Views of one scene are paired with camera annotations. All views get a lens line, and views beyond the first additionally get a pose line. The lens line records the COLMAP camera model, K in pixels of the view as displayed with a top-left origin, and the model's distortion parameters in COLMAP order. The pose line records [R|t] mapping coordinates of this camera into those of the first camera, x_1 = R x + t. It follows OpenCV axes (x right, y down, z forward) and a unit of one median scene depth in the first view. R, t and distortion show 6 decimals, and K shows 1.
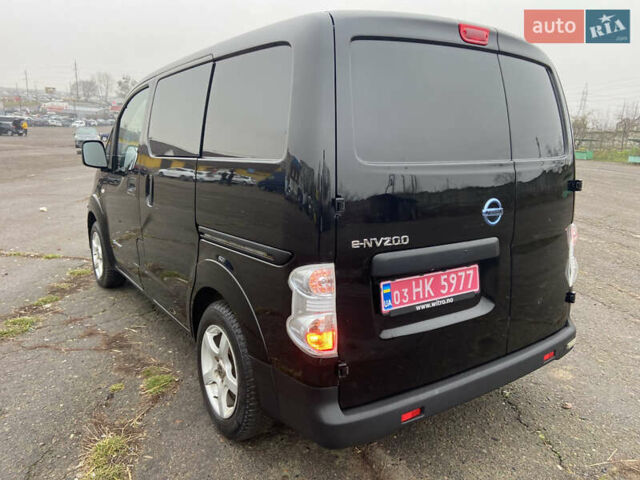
lens RADIAL K [[481.3, 0, 316.7], [0, 481.3, 237.7], [0, 0, 1]] dist [0.112959, -0.128832]
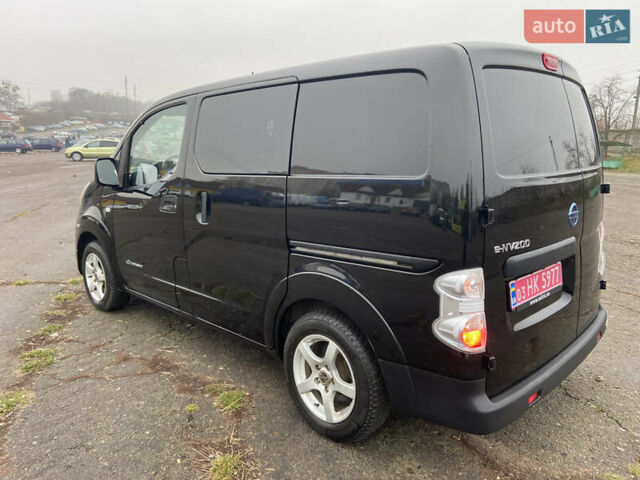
lens RADIAL K [[481.3, 0, 316.6], [0, 481.3, 238.4], [0, 0, 1]] dist [0.112959, -0.128832]
pose [[0.981557, -0.053358, 0.183573, -0.416022], [0.055465, 0.998440, -0.006359, -0.021614], [-0.182947, 0.016423, 0.982986, -0.027332]]
